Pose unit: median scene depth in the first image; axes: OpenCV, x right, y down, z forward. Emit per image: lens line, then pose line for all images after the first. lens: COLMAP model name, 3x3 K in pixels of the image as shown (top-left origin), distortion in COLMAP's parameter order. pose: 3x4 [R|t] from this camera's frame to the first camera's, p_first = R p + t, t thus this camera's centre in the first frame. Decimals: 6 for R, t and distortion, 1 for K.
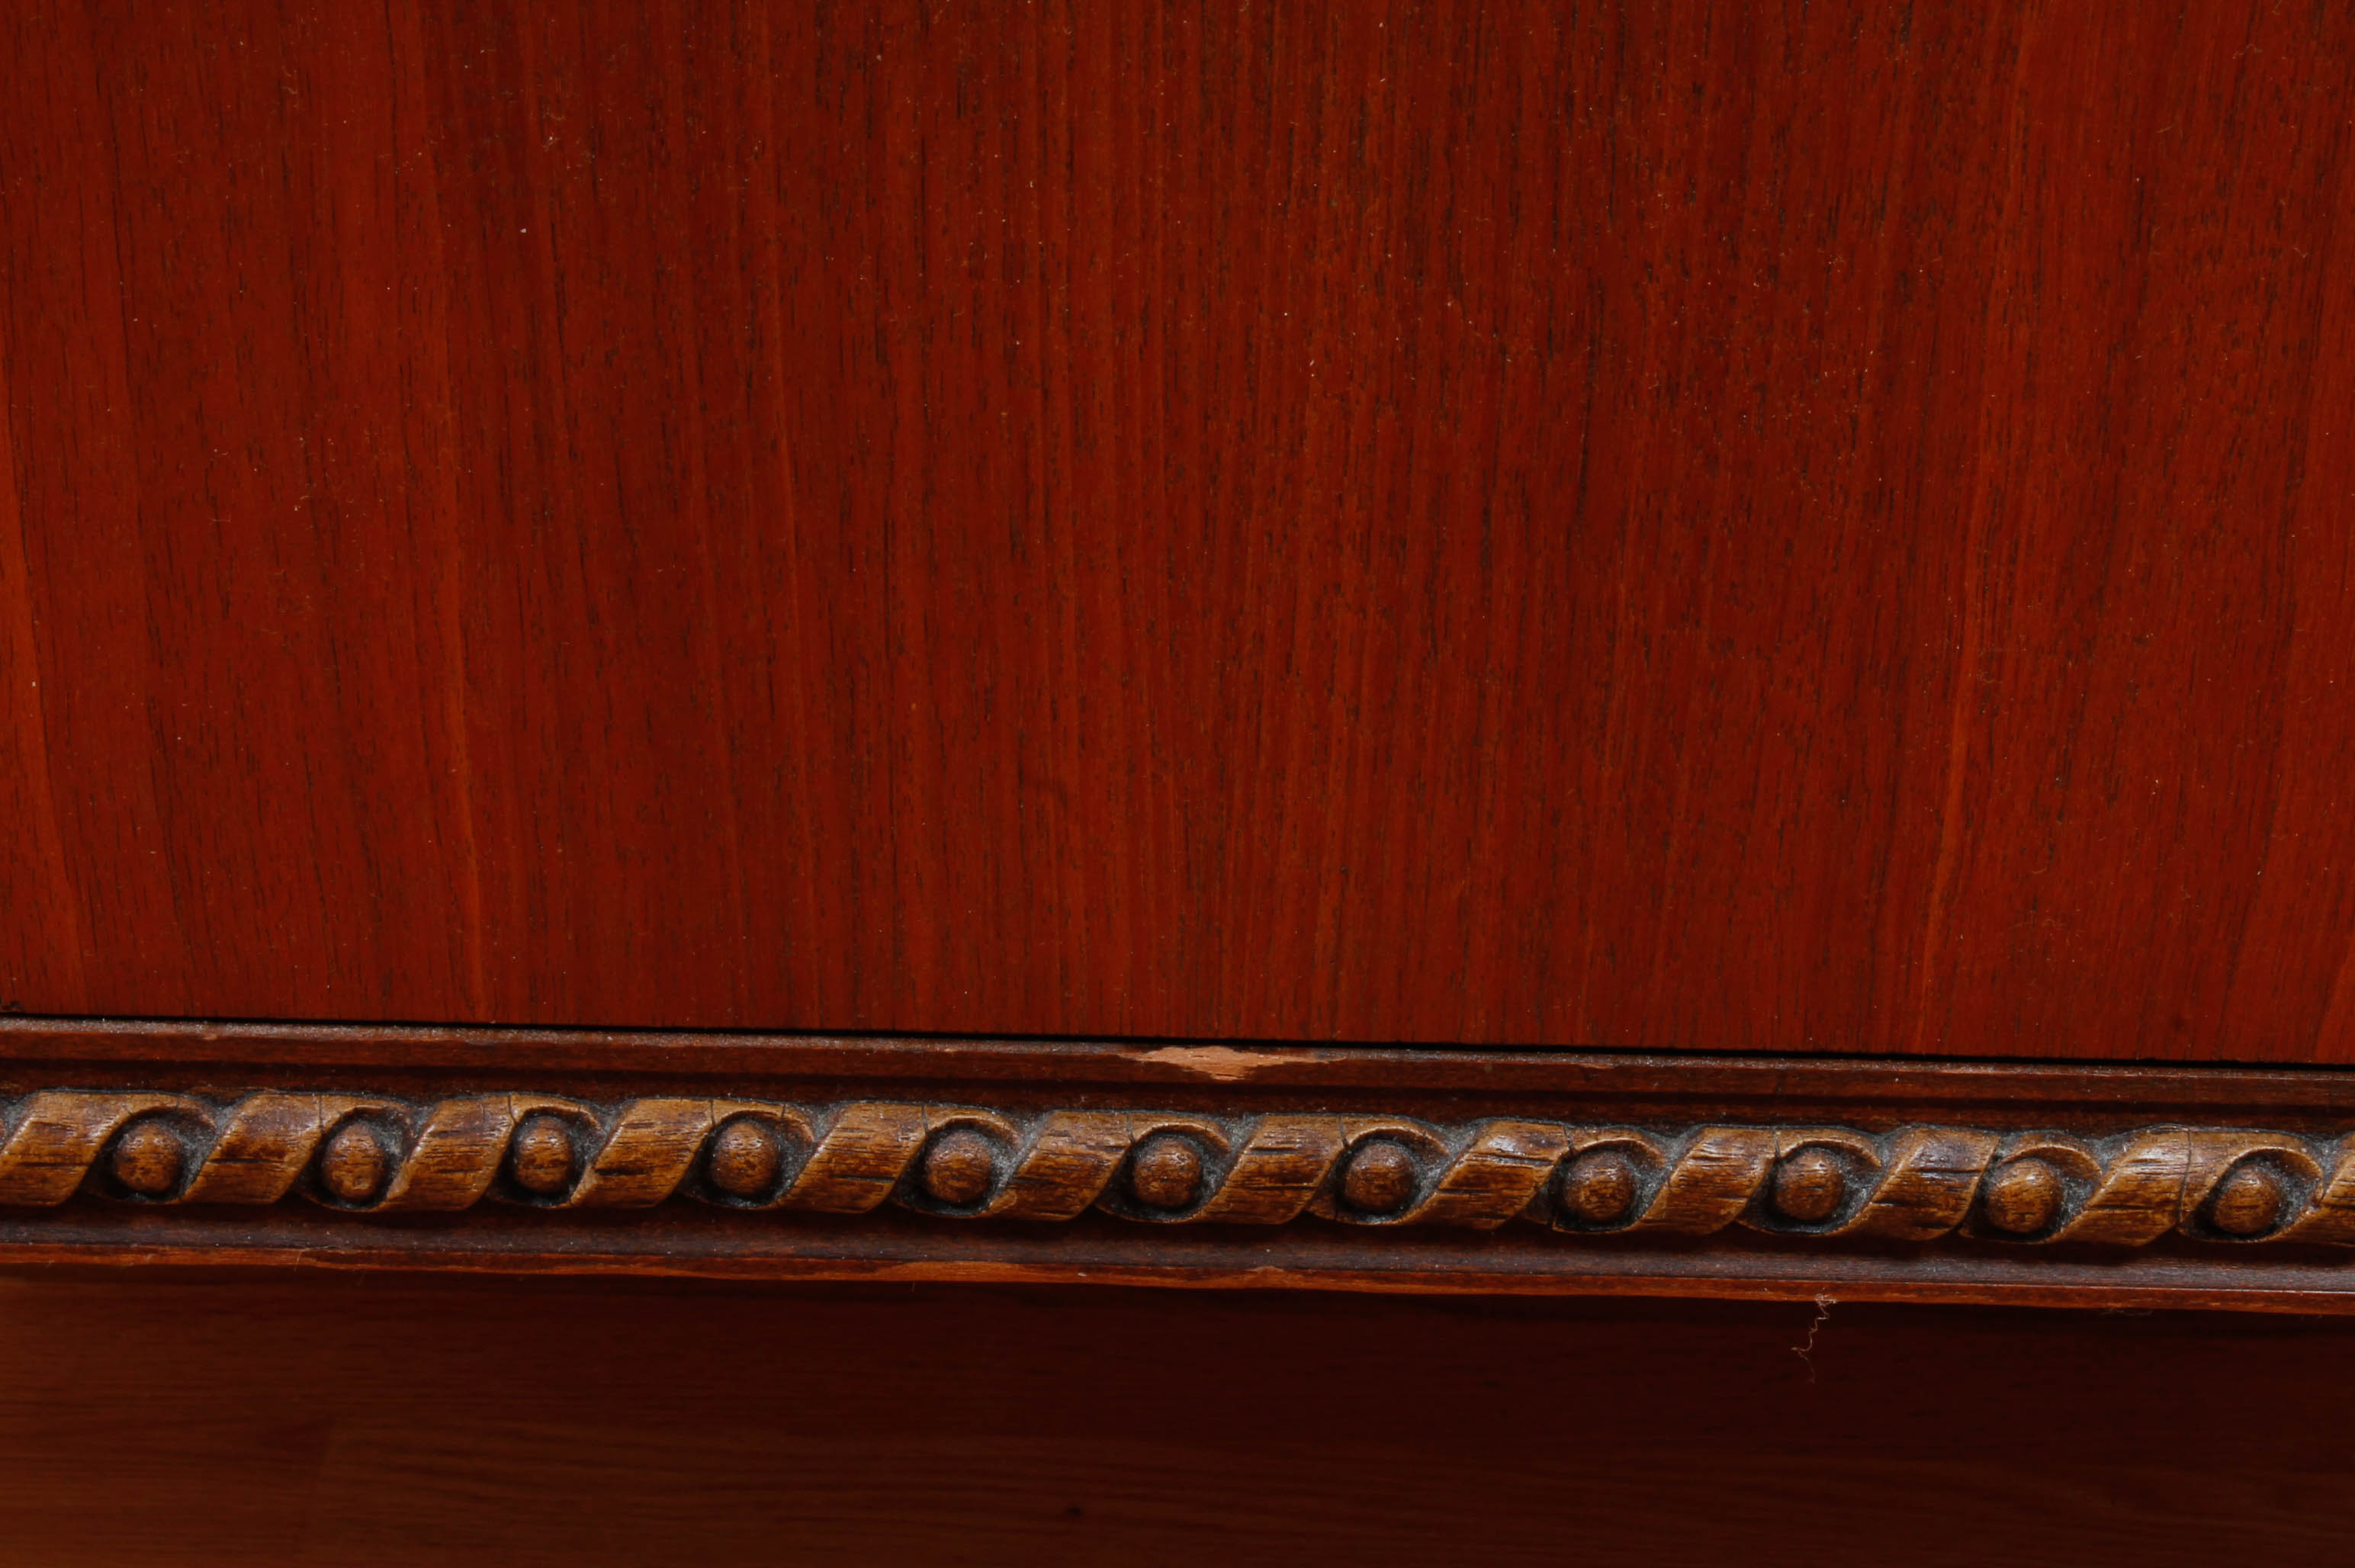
lens RADIAL K [[5784.4, 0, 1177.5], [0, 5784.4, 784.0], [0, 0, 1]] dist [0.029842, 0.527475]
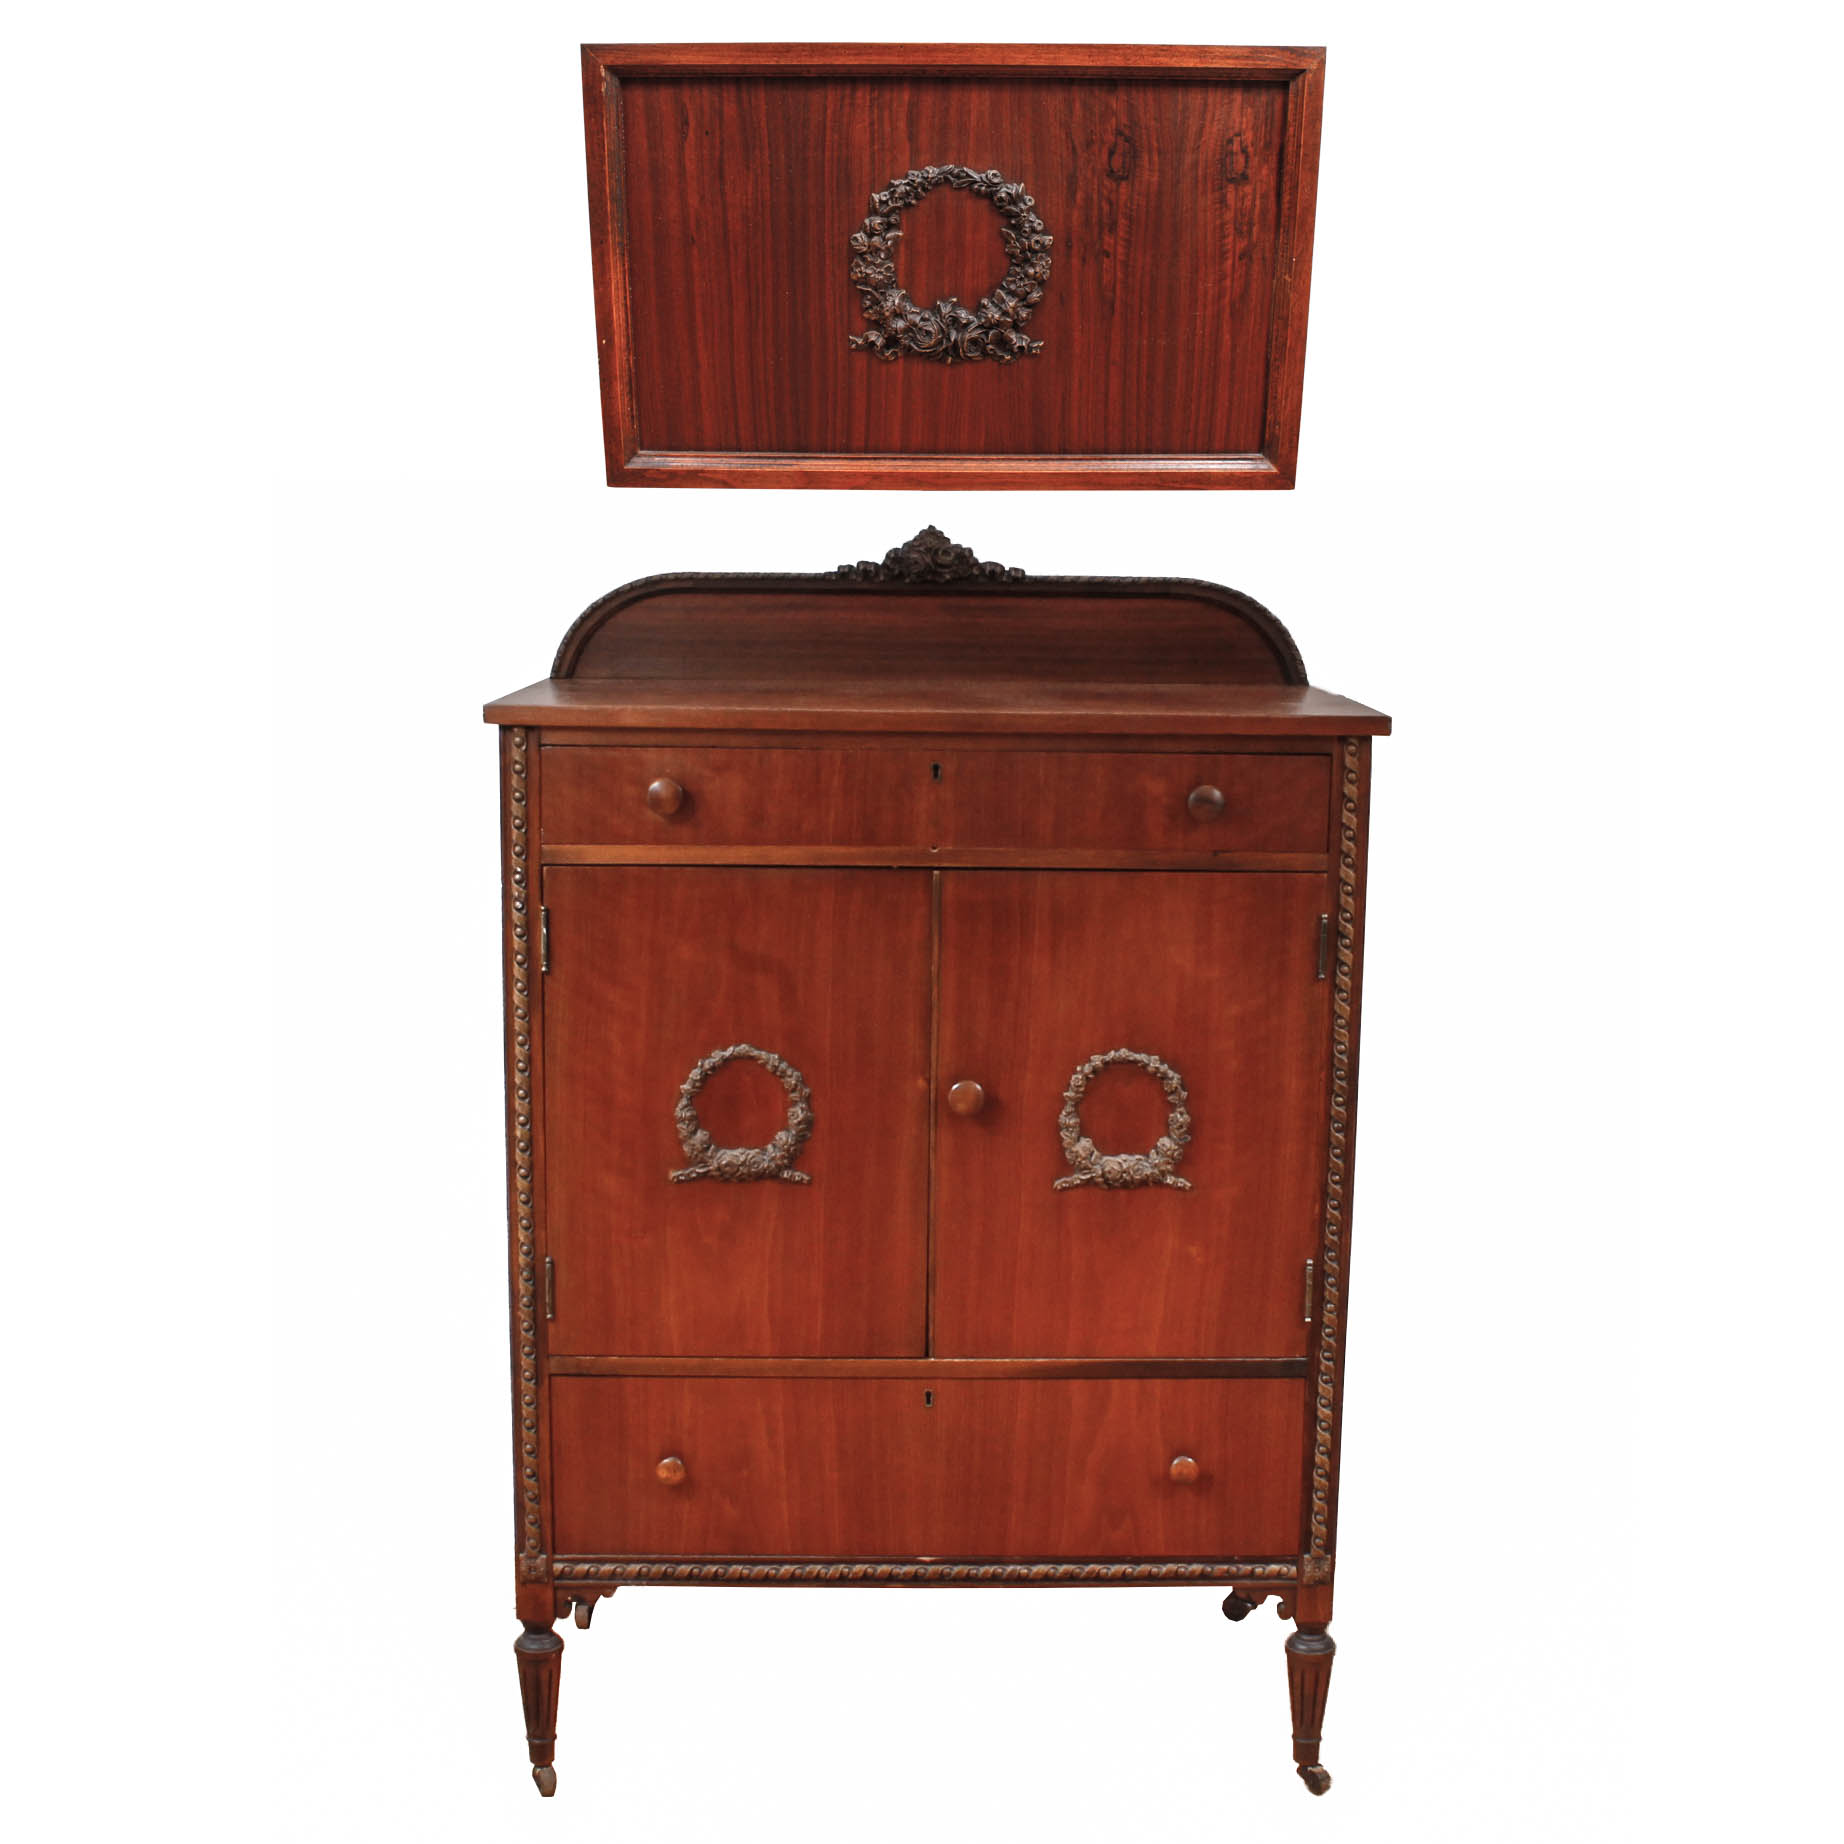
lens RADIAL K [[2644.3, 0, 916.0], [0, 2644.3, 920.4], [0, 0, 1]] dist [-0.171763, -0.016108]
pose [[0.999480, -0.014161, 0.028954, -0.104113], [0.020813, 0.969476, -0.244300, 0.076913], [-0.024611, 0.244776, 0.969267, -2.861372]]
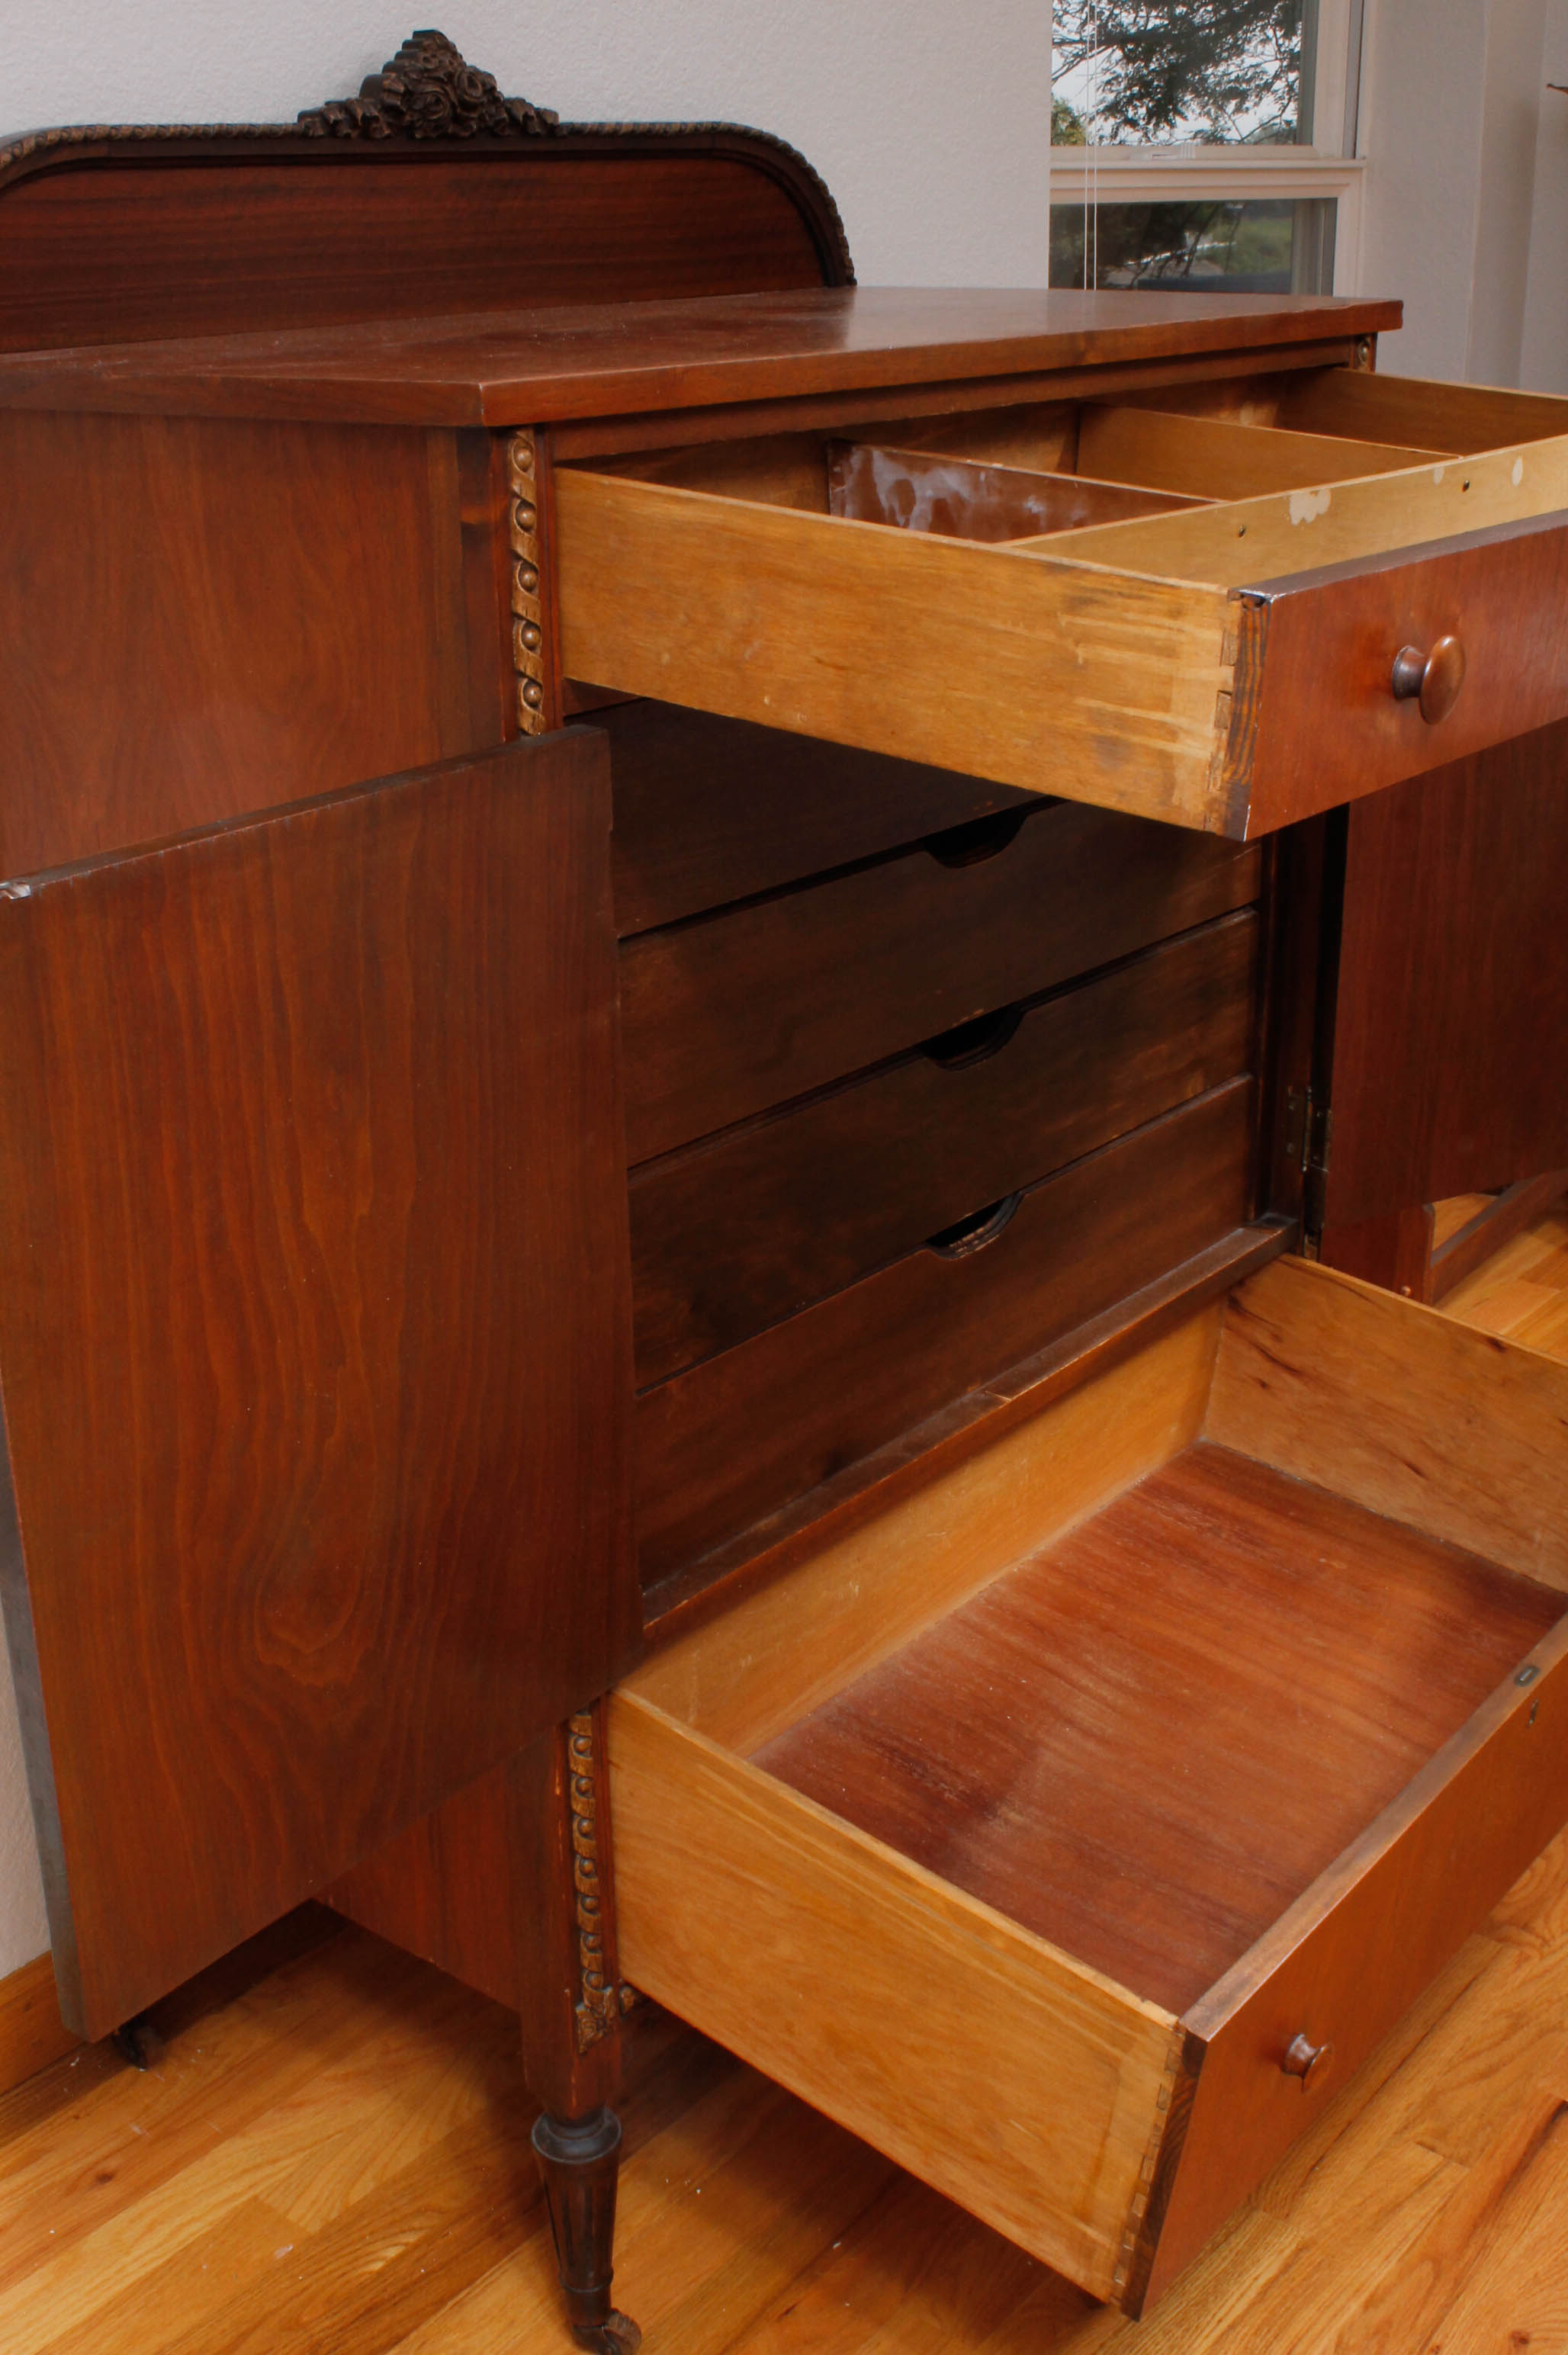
lens RADIAL K [[2675.2, 0, 780.0], [0, 2675.2, 1174.8], [0, 0, 1]] dist [-0.072596, 0.004591]
pose [[0.610777, -0.309355, 0.728870, -1.792689], [0.334094, 0.935252, 0.116986, -0.765261], [-0.717866, 0.172059, 0.674584, -0.608206]]
